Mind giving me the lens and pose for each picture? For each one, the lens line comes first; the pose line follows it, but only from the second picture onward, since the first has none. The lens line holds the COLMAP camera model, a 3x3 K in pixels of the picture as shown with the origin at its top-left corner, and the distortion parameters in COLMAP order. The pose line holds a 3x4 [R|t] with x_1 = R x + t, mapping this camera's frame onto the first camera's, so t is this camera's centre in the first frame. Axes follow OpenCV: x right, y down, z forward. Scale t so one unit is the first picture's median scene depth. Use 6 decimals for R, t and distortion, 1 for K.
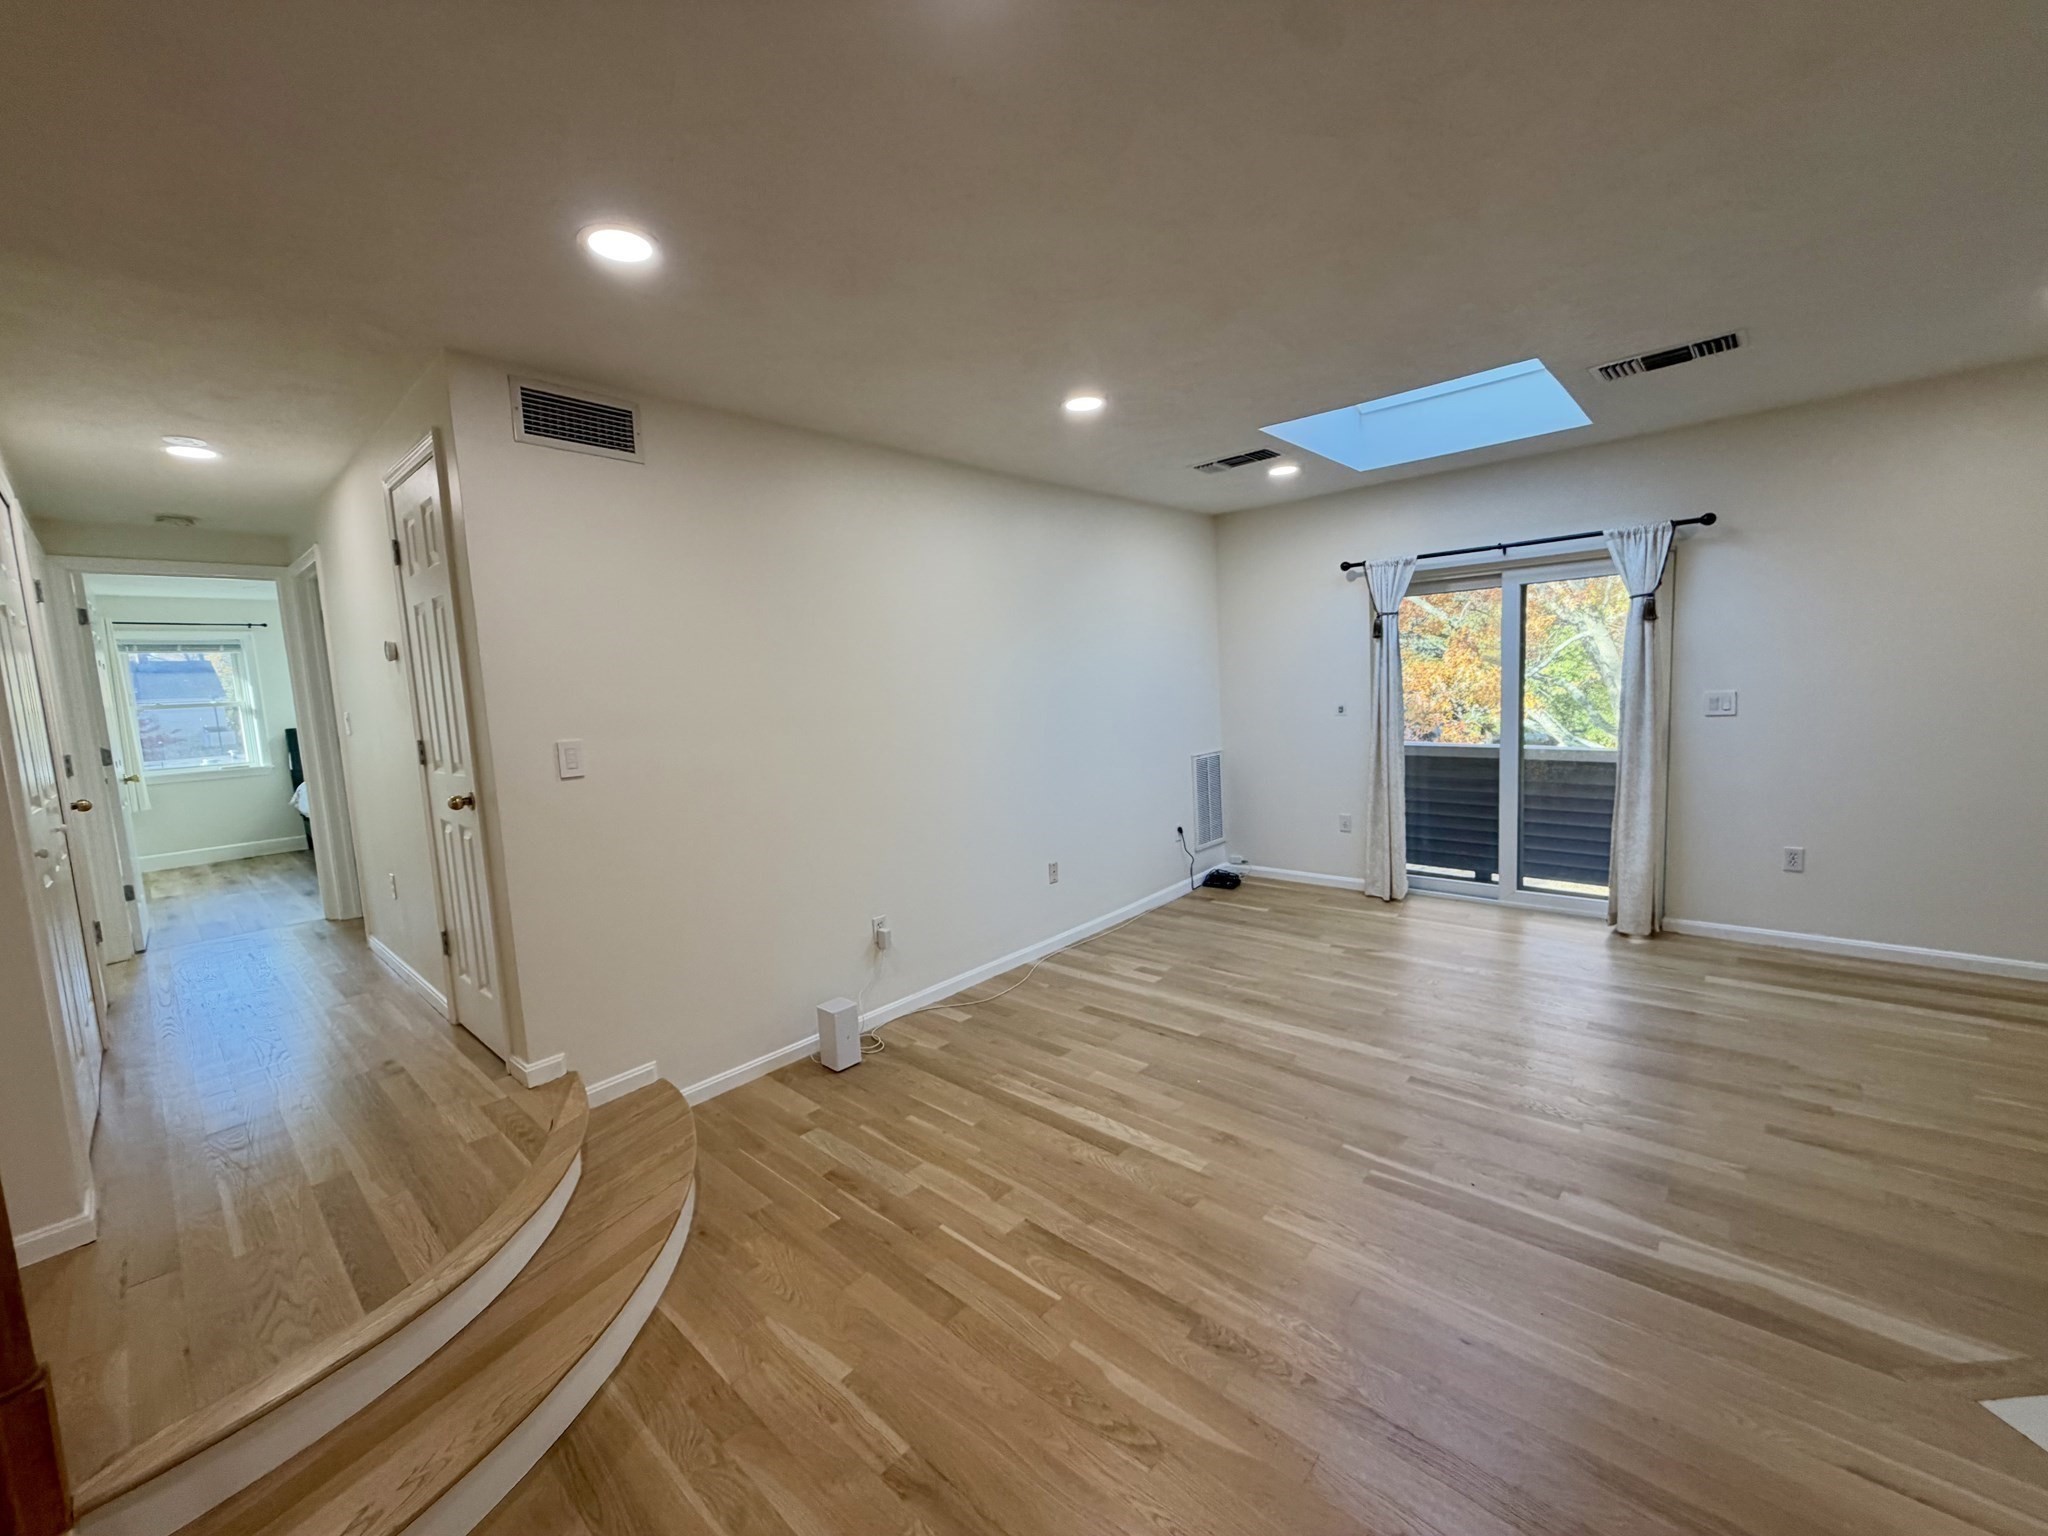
lens RADIAL K [[816.6, 0, 1014.4], [0, 816.6, 761.8], [0, 0, 1]] dist [0.001654, 0.000207]
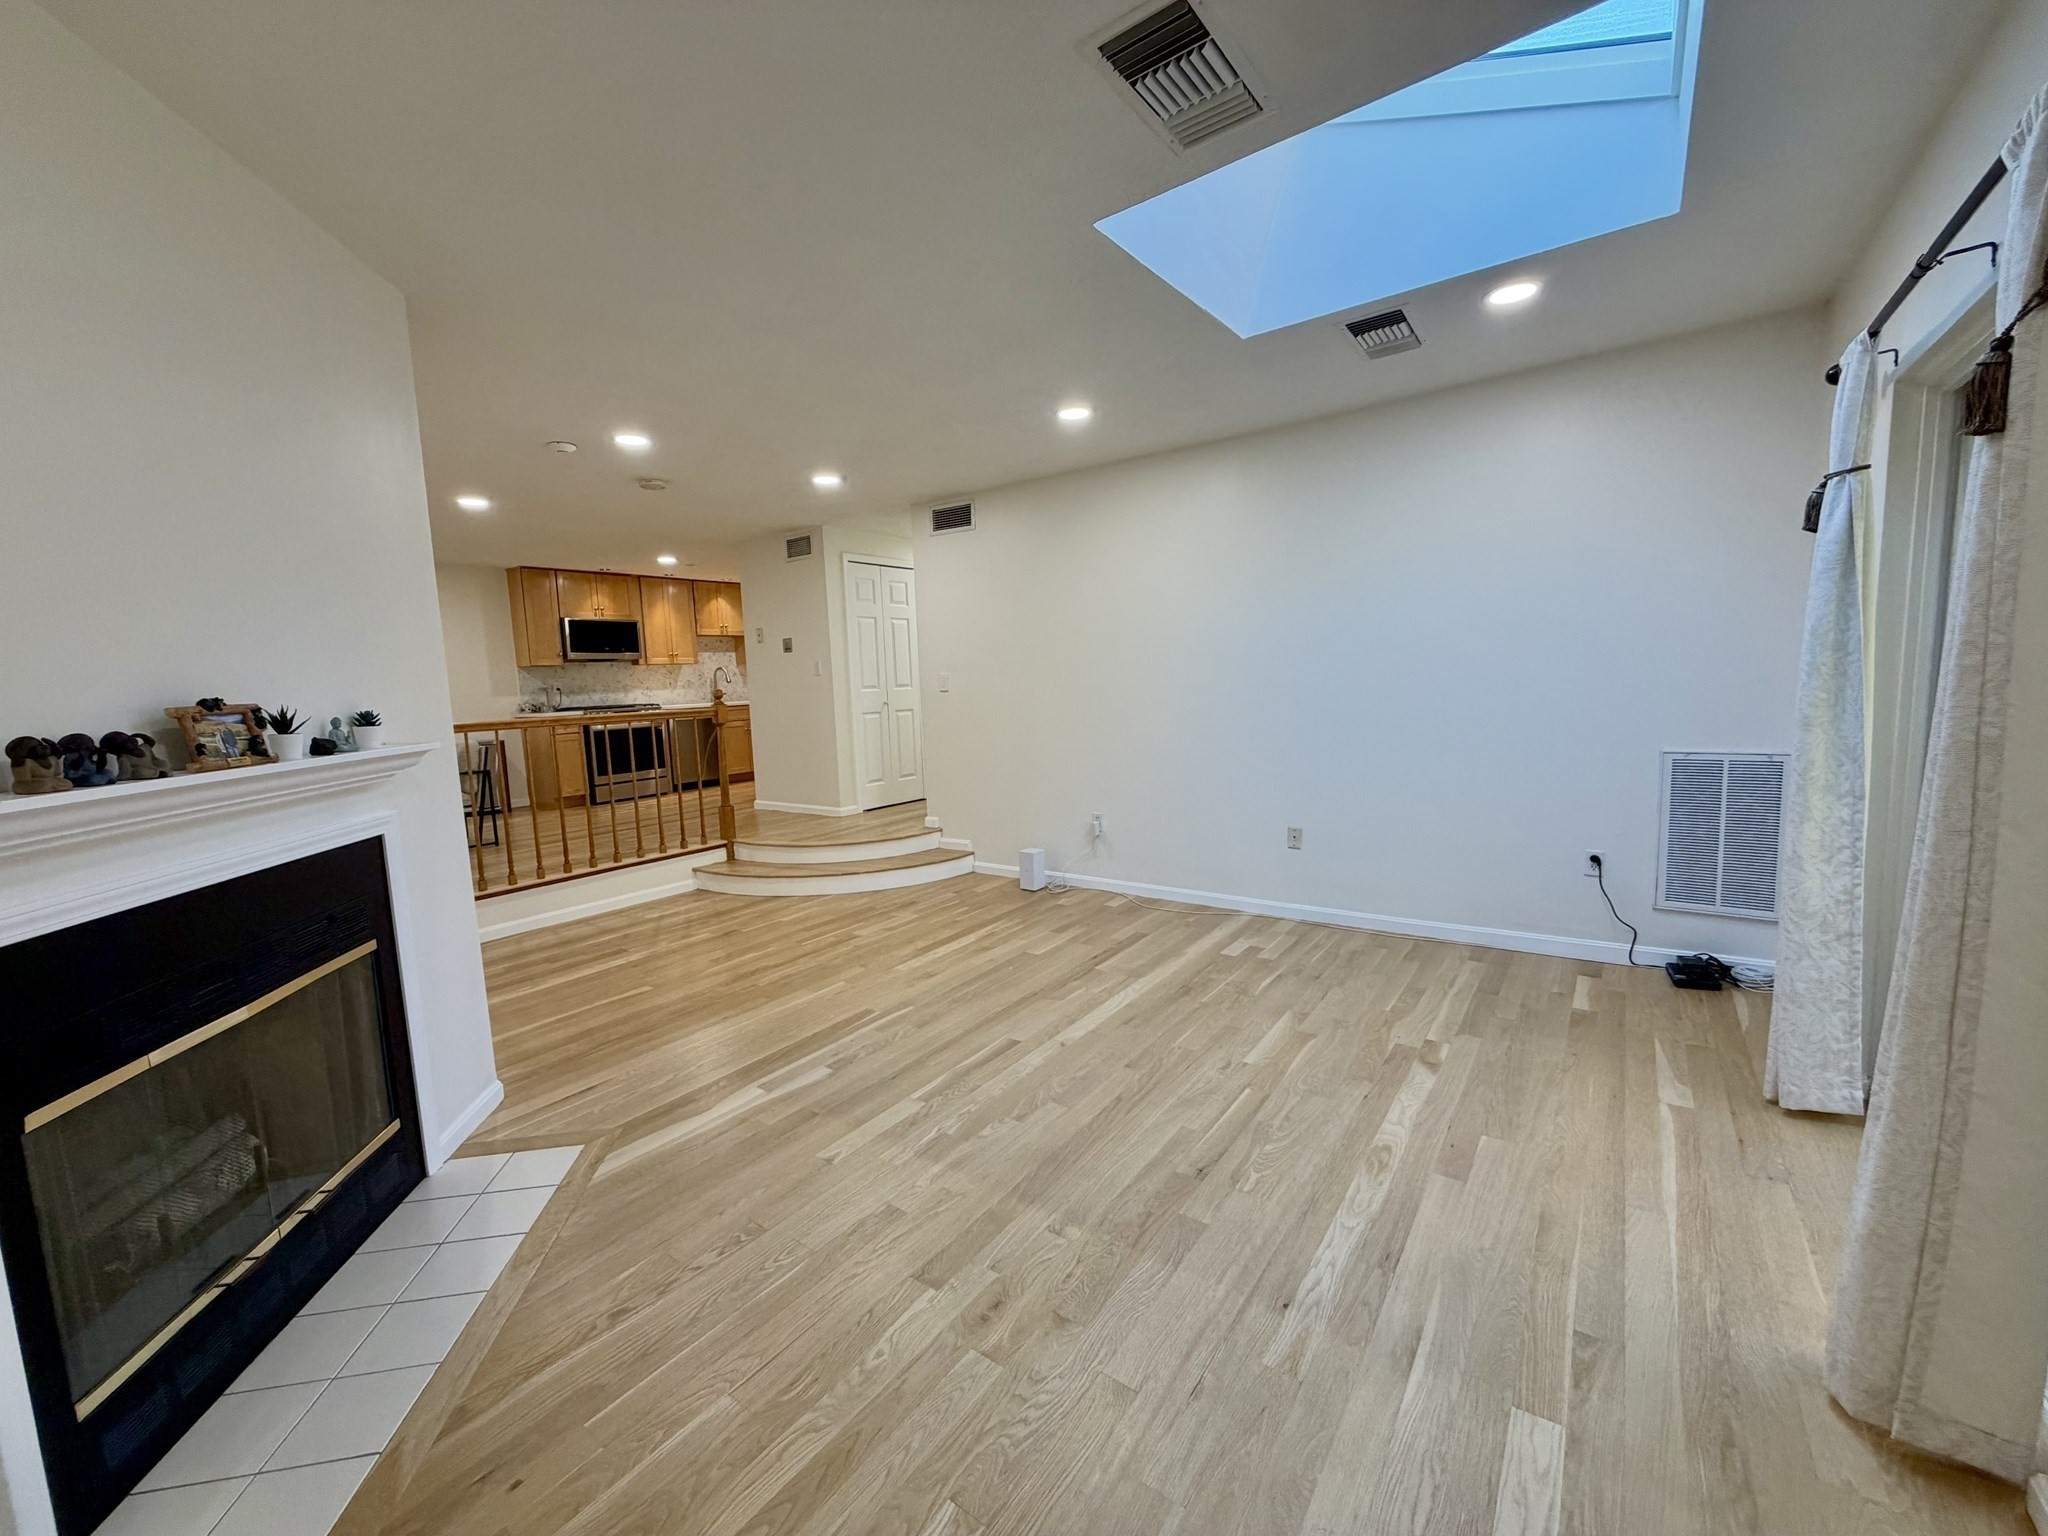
lens RADIAL K [[816.6, 0, 1016.4], [0, 816.6, 766.1], [0, 0, 1]] dist [0.001654, 0.000207]
pose [[0.106607, 0.155052, -0.982137, 1.165571], [-0.063924, 0.986792, 0.148848, -0.085079], [0.992244, 0.046914, 0.115111, 0.700942]]
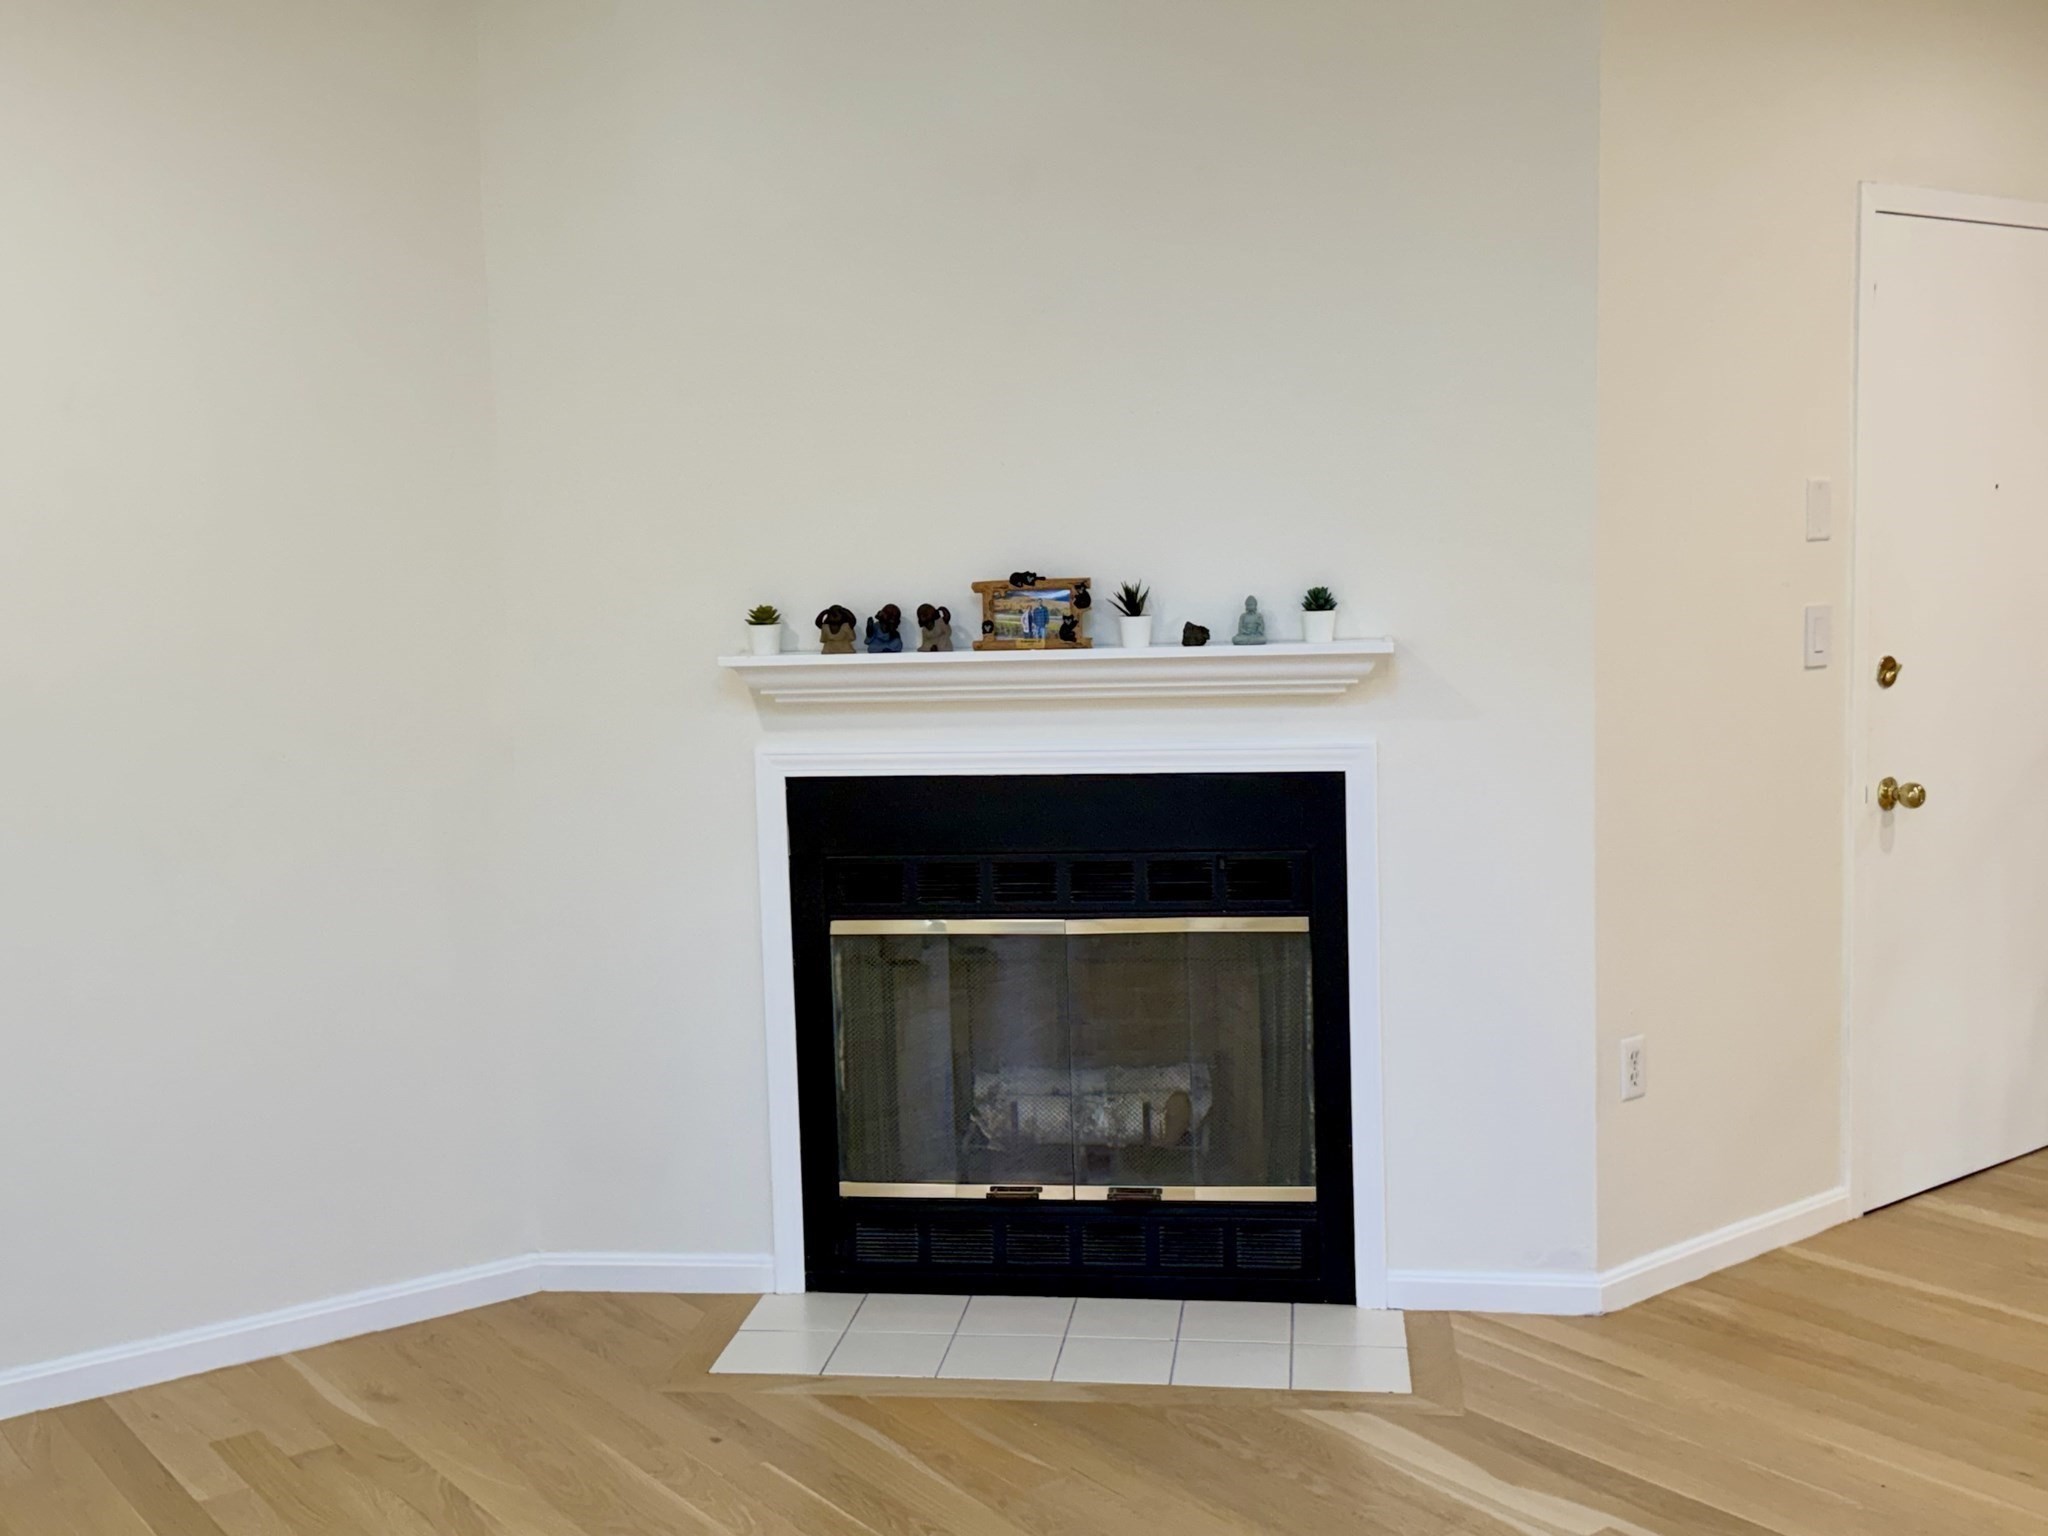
lens RADIAL K [[2228.2, 0, 1021.4], [0, 2228.2, 762.0], [0, 0, 1]] dist [0.094262, 0.000000]
pose [[-0.977739, 0.061516, 0.200605, 0.482912], [0.101021, 0.975968, 0.193086, -0.146930], [-0.183906, 0.209052, -0.960456, 1.376399]]
